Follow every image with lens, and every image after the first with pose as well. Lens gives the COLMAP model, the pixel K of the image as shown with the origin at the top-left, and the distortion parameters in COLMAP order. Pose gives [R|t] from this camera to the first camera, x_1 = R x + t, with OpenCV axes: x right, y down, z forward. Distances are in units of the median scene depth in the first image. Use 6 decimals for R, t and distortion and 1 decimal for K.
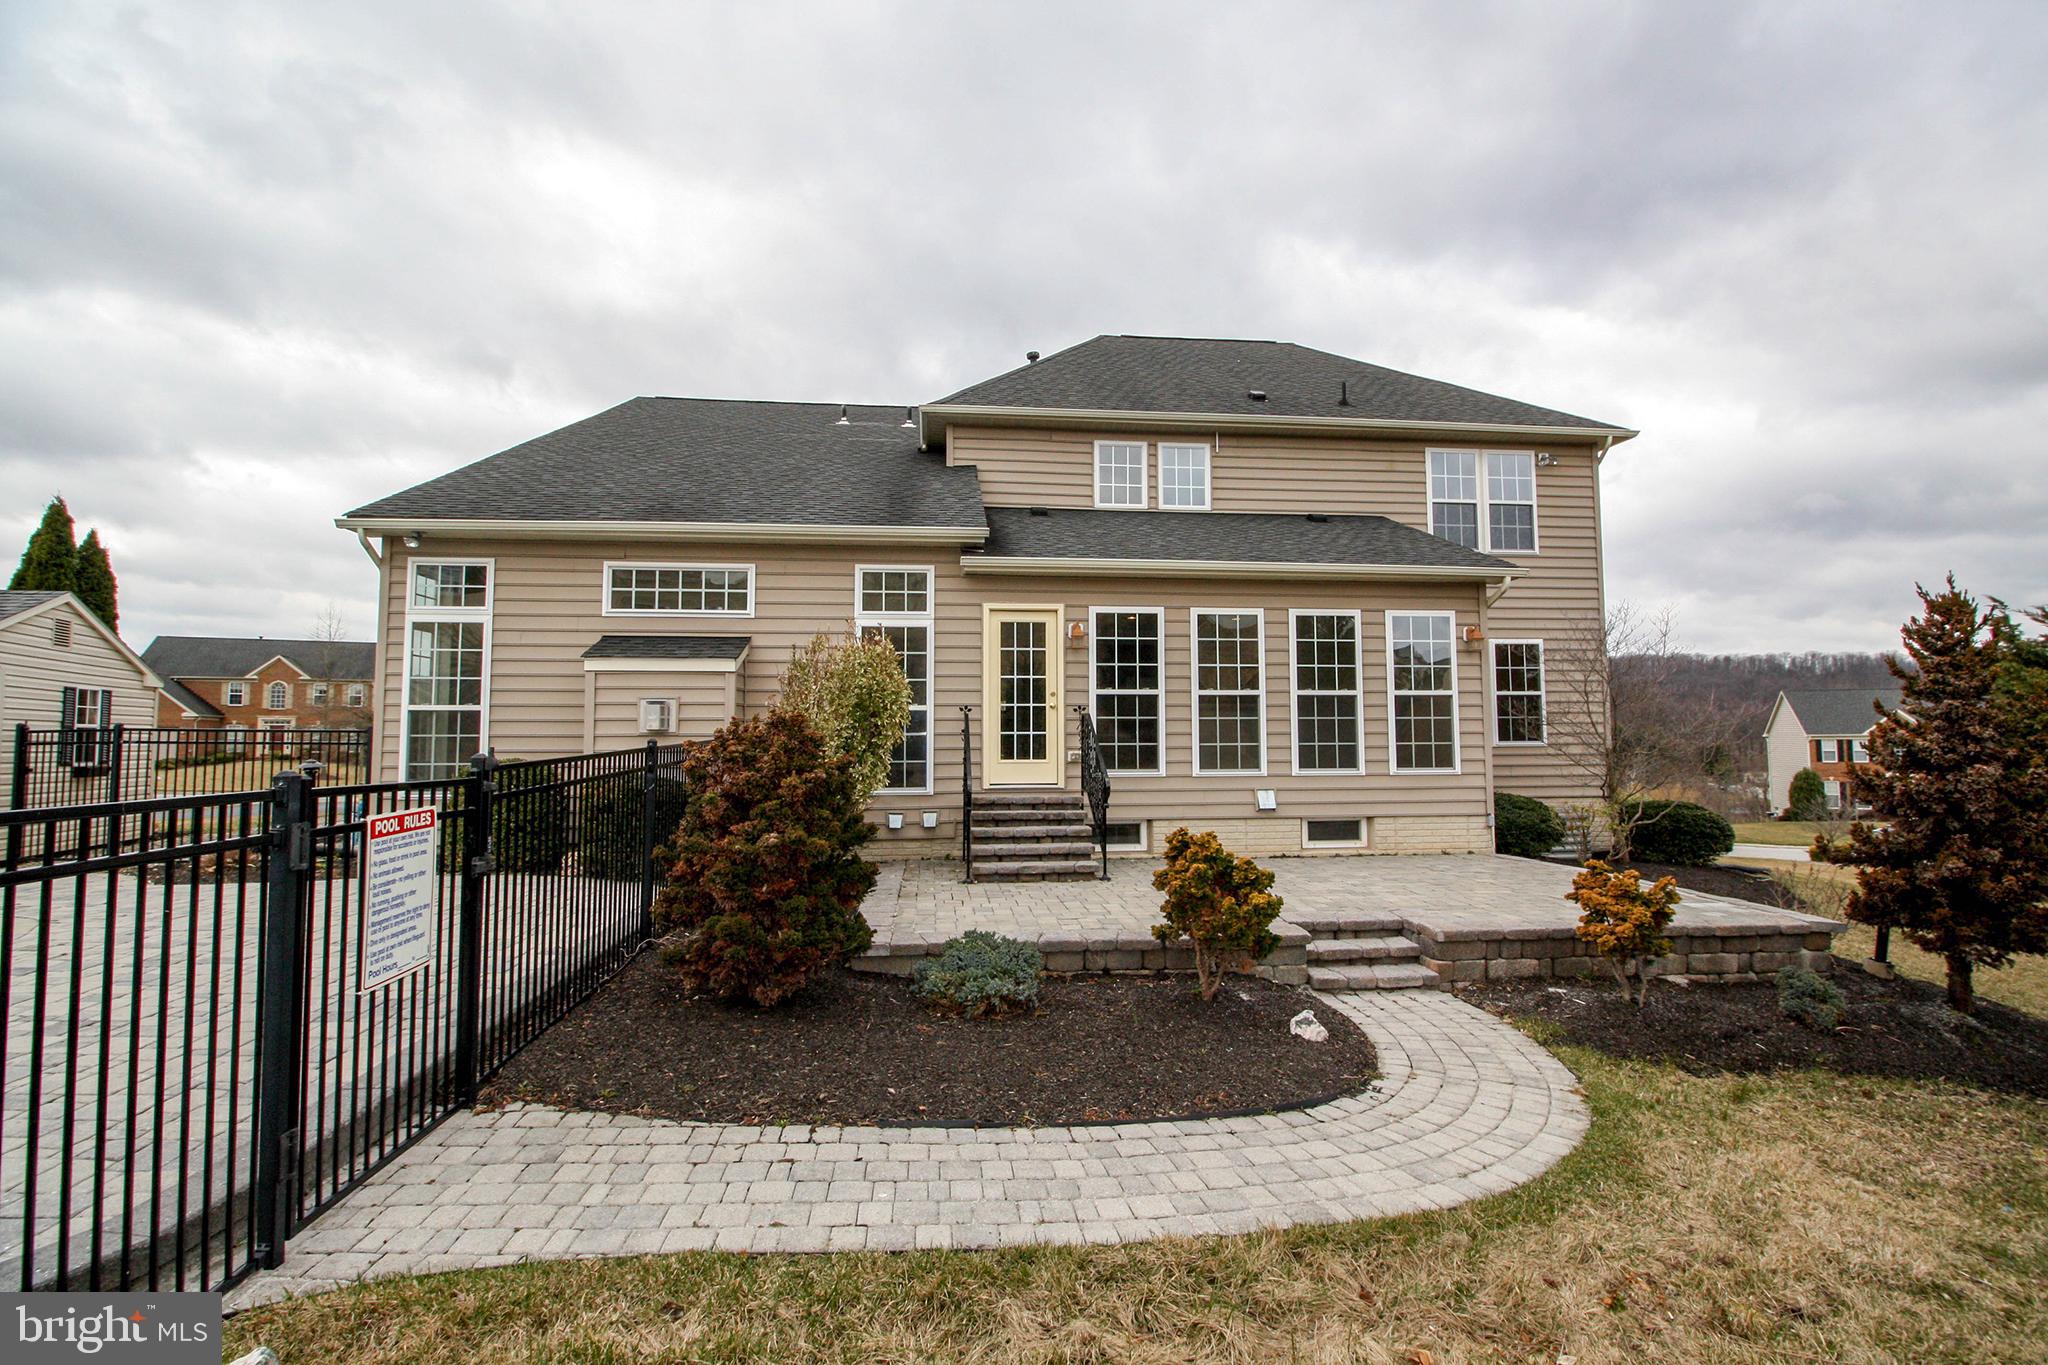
lens RADIAL K [[945.9, 0, 1047.9], [0, 945.9, 667.2], [0, 0, 1]] dist [0.001907, -0.015589]
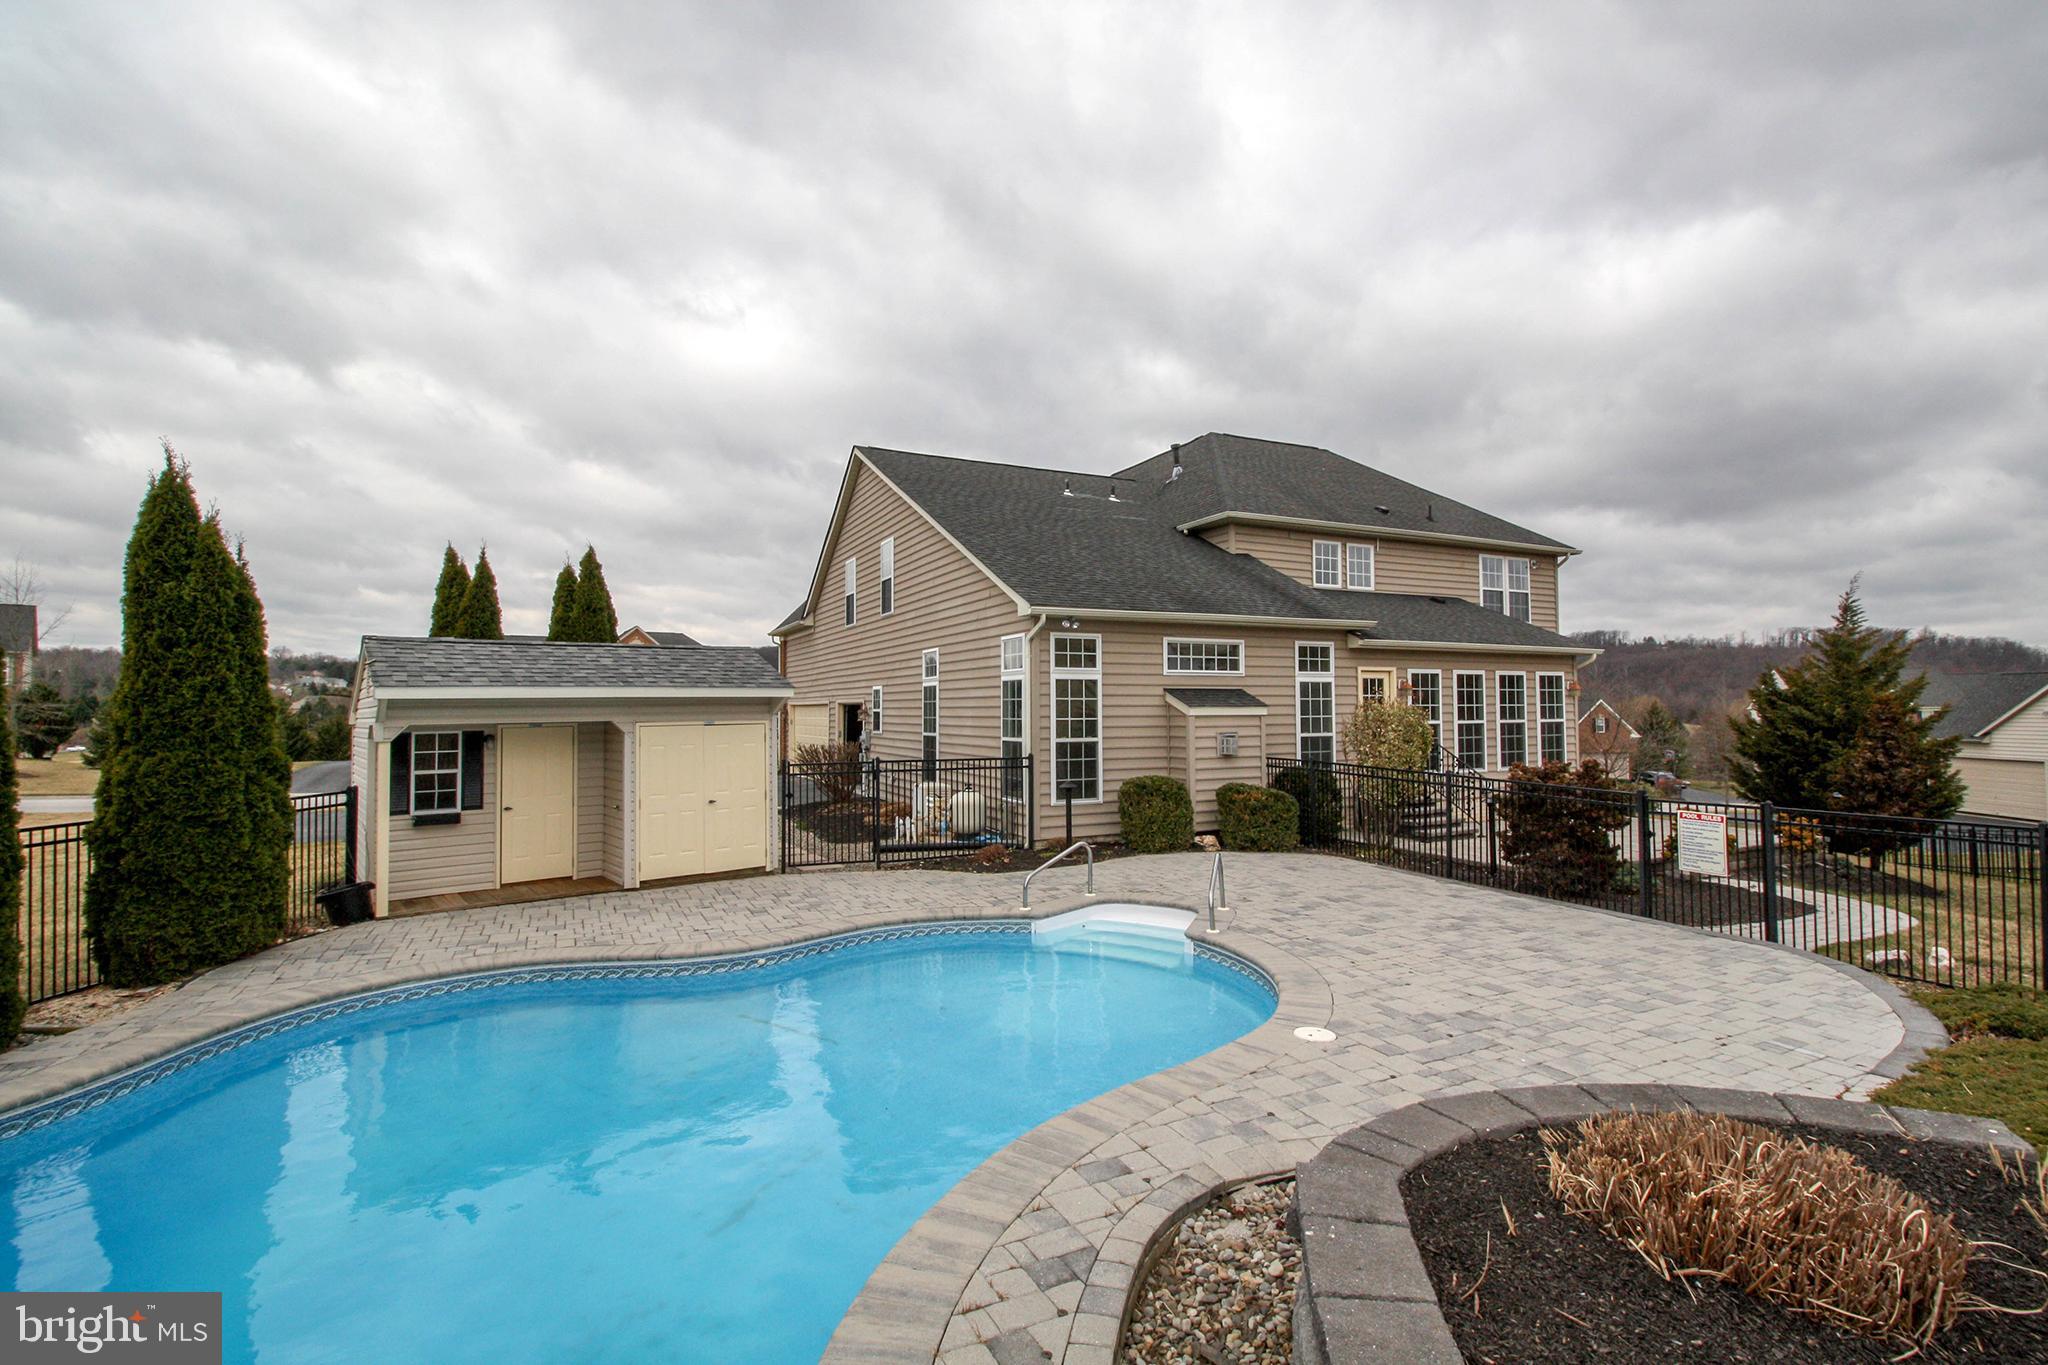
lens RADIAL K [[945.9, 0, 1047.9], [0, 945.9, 667.2], [0, 0, 1]] dist [0.001907, -0.015589]
pose [[0.938501, 0.014029, 0.344991, -1.090421], [-0.023841, 0.999422, 0.024216, -0.092481], [-0.344452, -0.030952, 0.938293, -0.294602]]
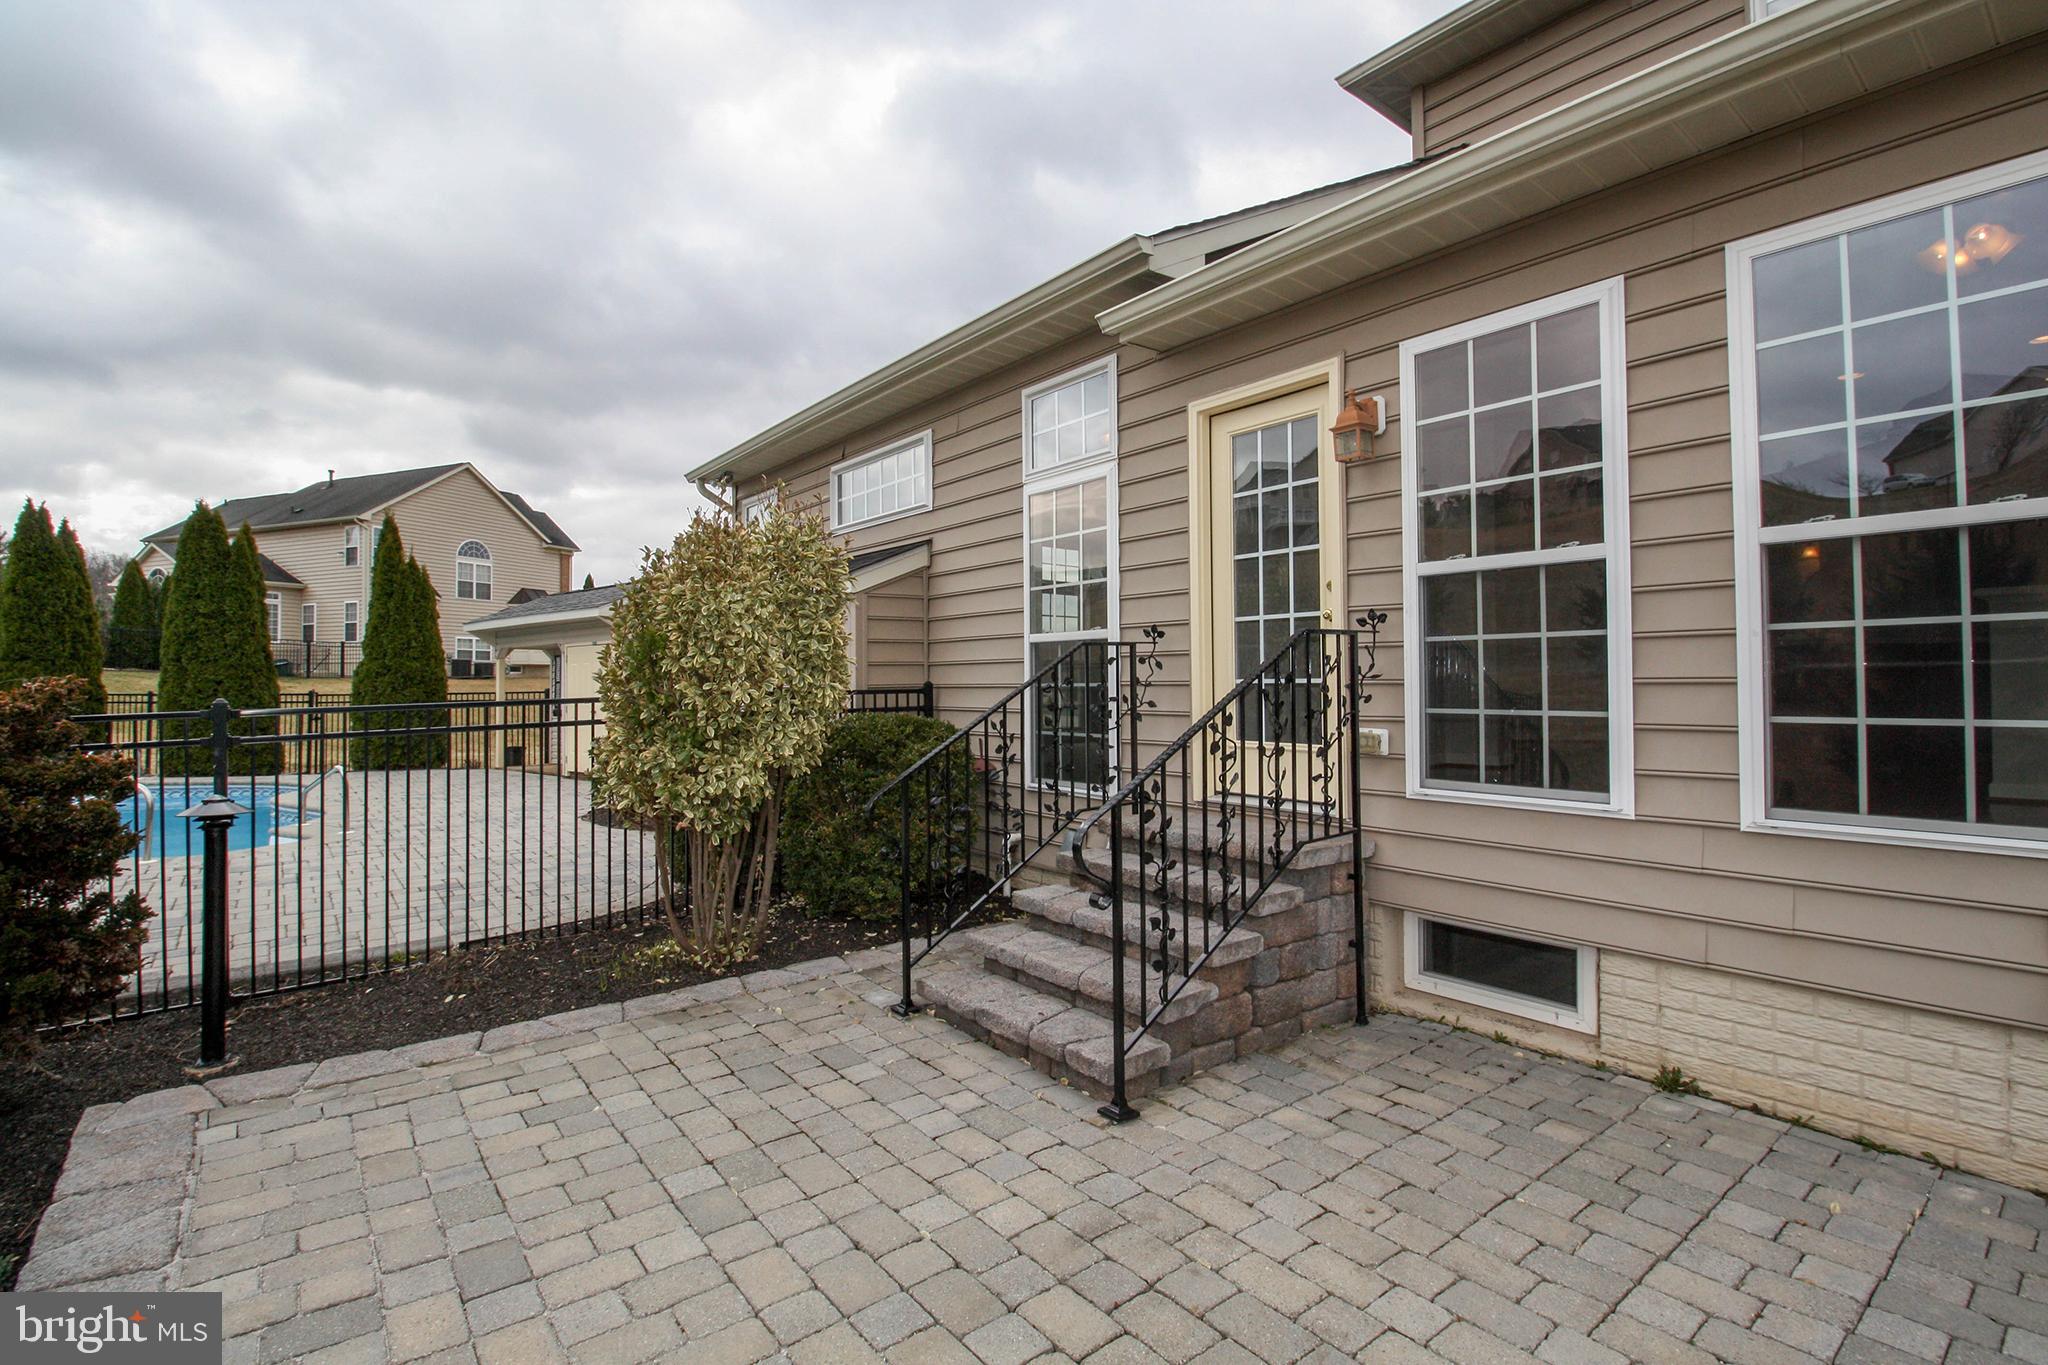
lens RADIAL K [[945.9, 0, 1047.9], [0, 945.9, 667.2], [0, 0, 1]] dist [0.001907, -0.015589]
pose [[0.544899, -0.013416, -0.838394, 0.279297], [0.066872, 0.997382, 0.027502, 0.043907], [0.835831, -0.071051, 0.544370, 0.669711]]
